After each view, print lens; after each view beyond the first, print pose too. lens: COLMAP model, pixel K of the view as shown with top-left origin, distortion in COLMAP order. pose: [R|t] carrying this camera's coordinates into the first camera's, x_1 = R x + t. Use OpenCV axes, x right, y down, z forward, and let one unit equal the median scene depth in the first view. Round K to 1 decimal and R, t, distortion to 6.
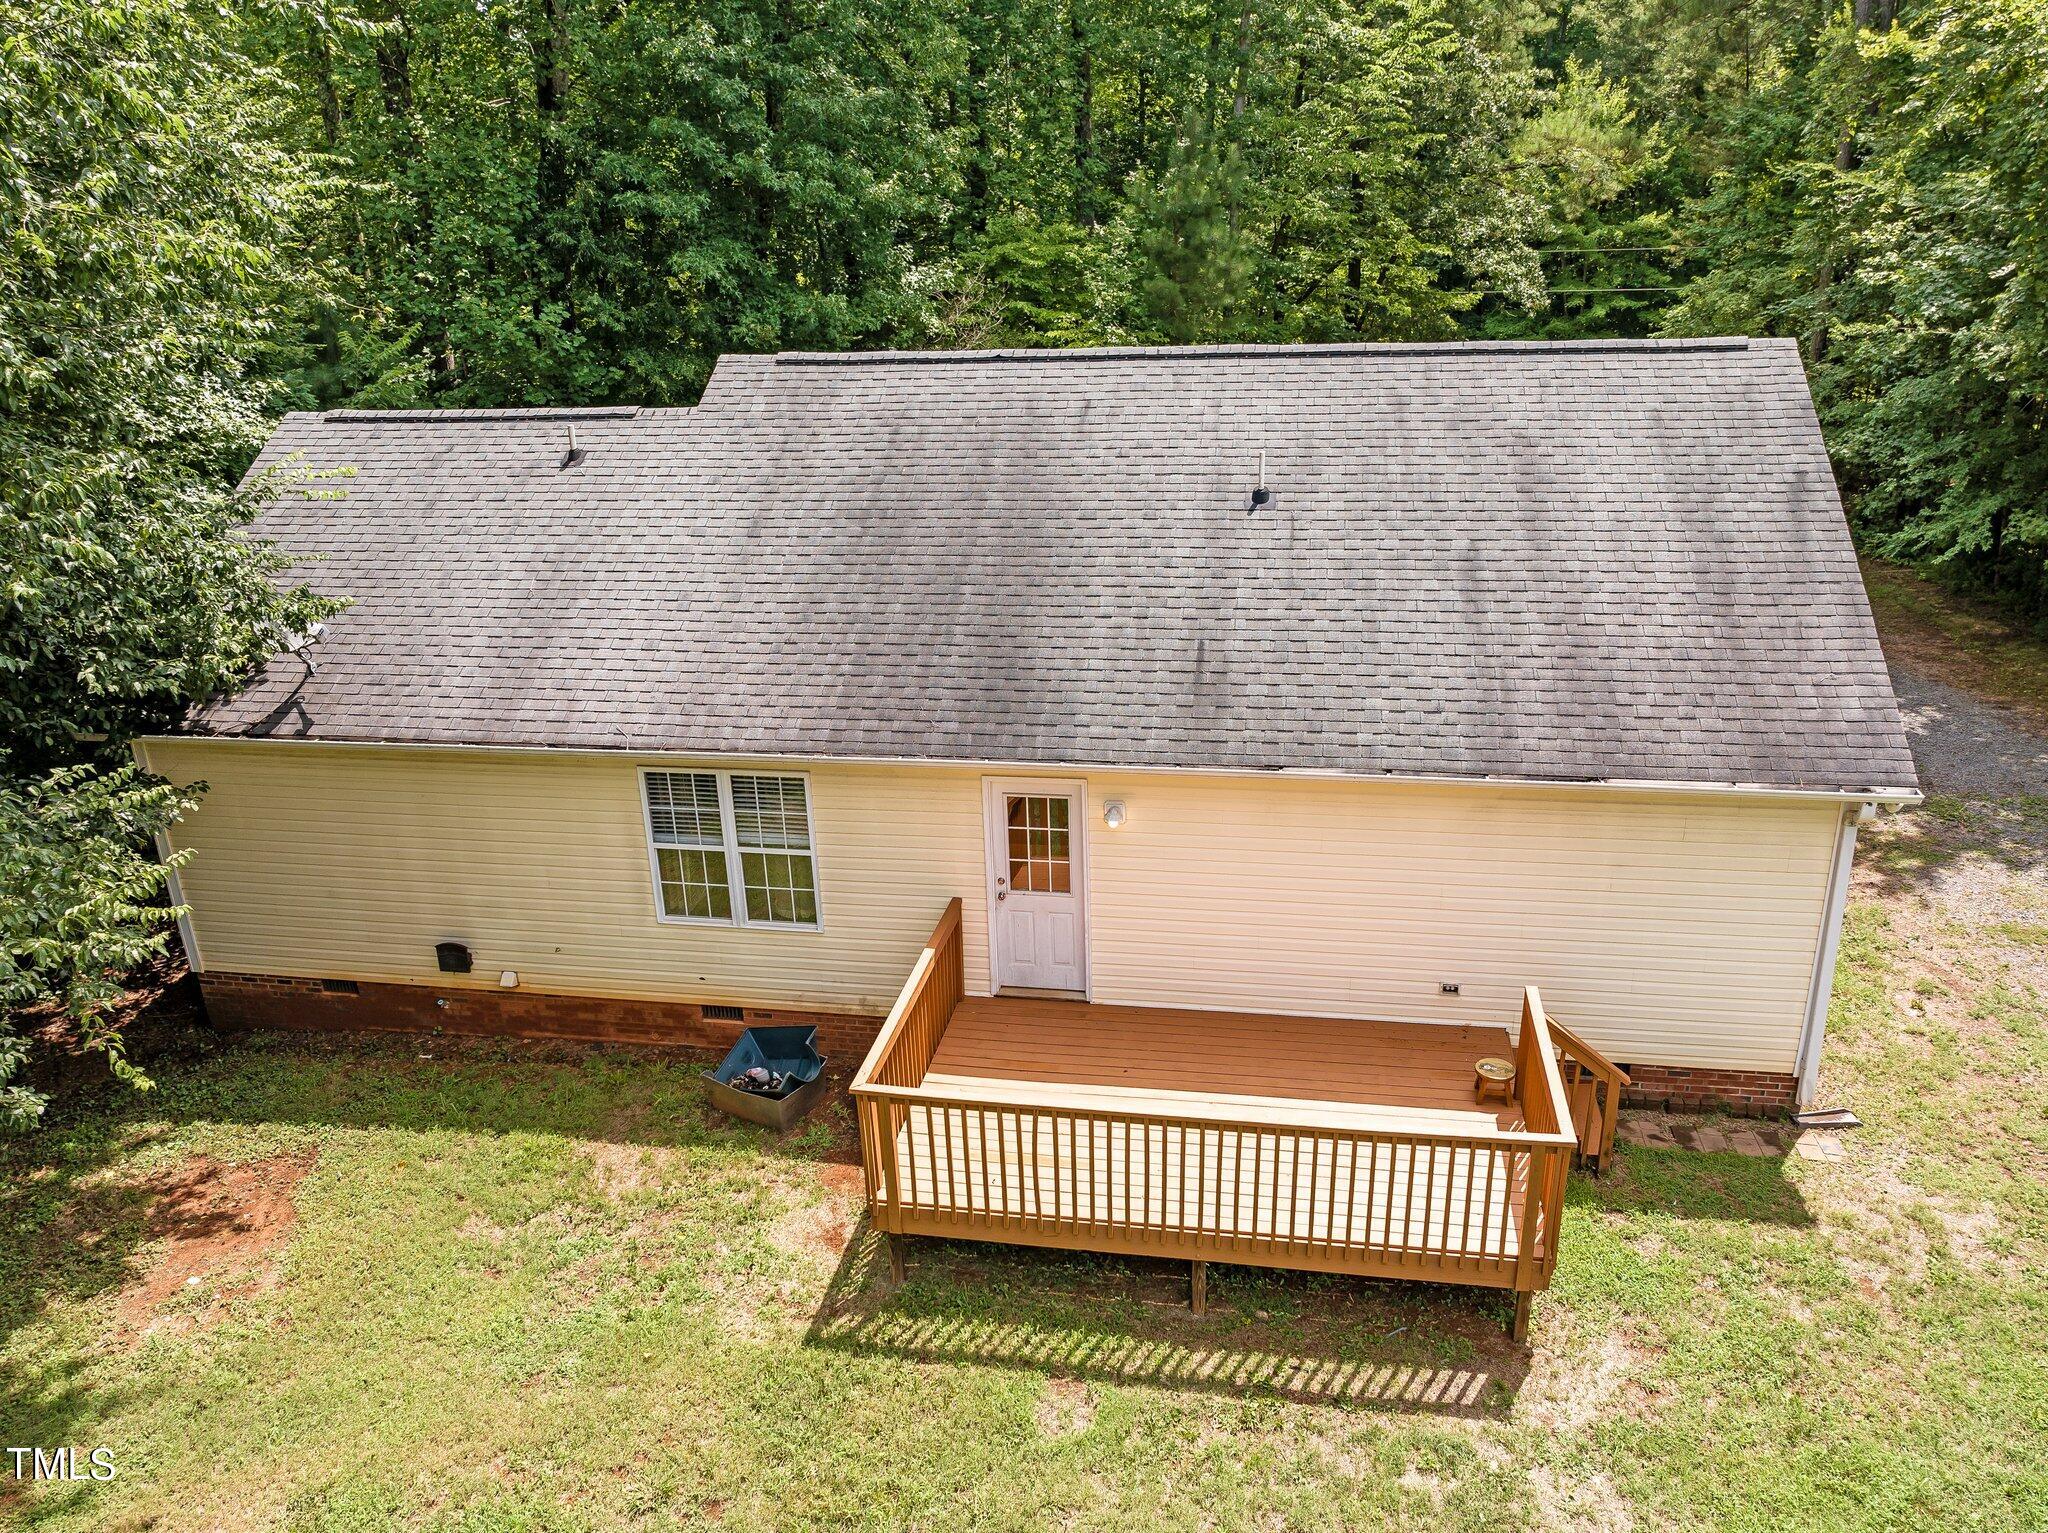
lens RADIAL K [[1529.8, 0, 1025.5], [0, 1529.8, 794.2], [0, 0, 1]] dist [-0.029392, 0.000699]
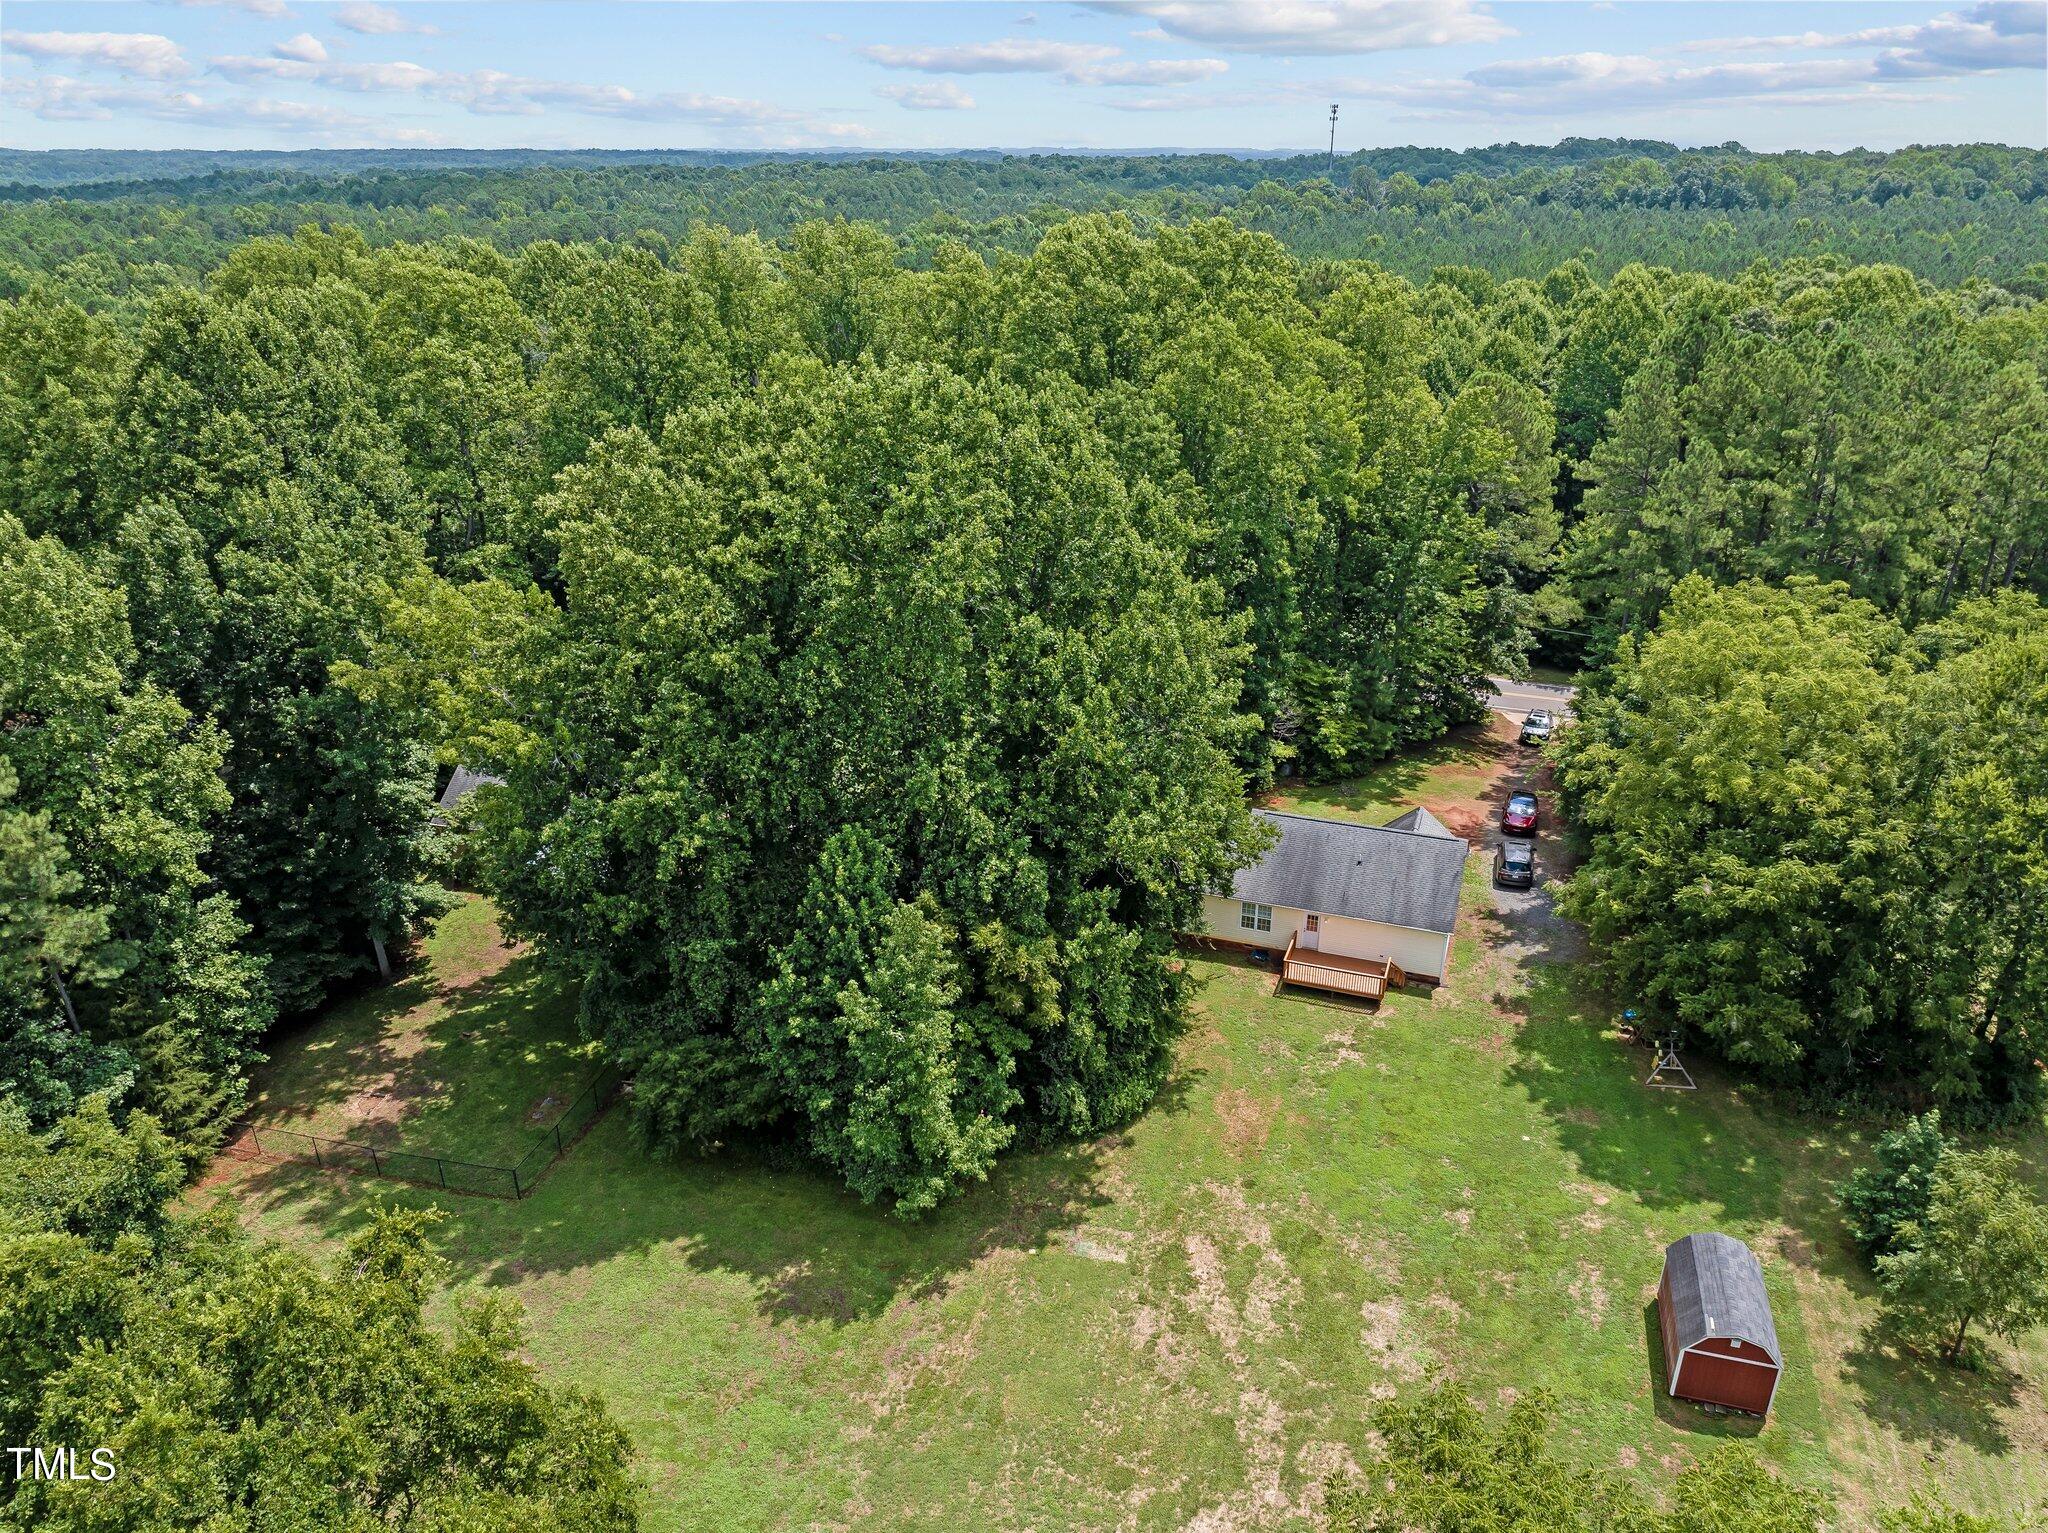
lens RADIAL K [[1458.0, 0, 1026.6], [0, 1458.0, 799.3], [0, 0, 1]] dist [-0.033378, -0.000072]
pose [[0.986376, 0.099528, -0.130984, -0.369397], [-0.092323, 0.993920, 0.059990, -0.639189], [0.136159, -0.047079, 0.989568, -4.398894]]
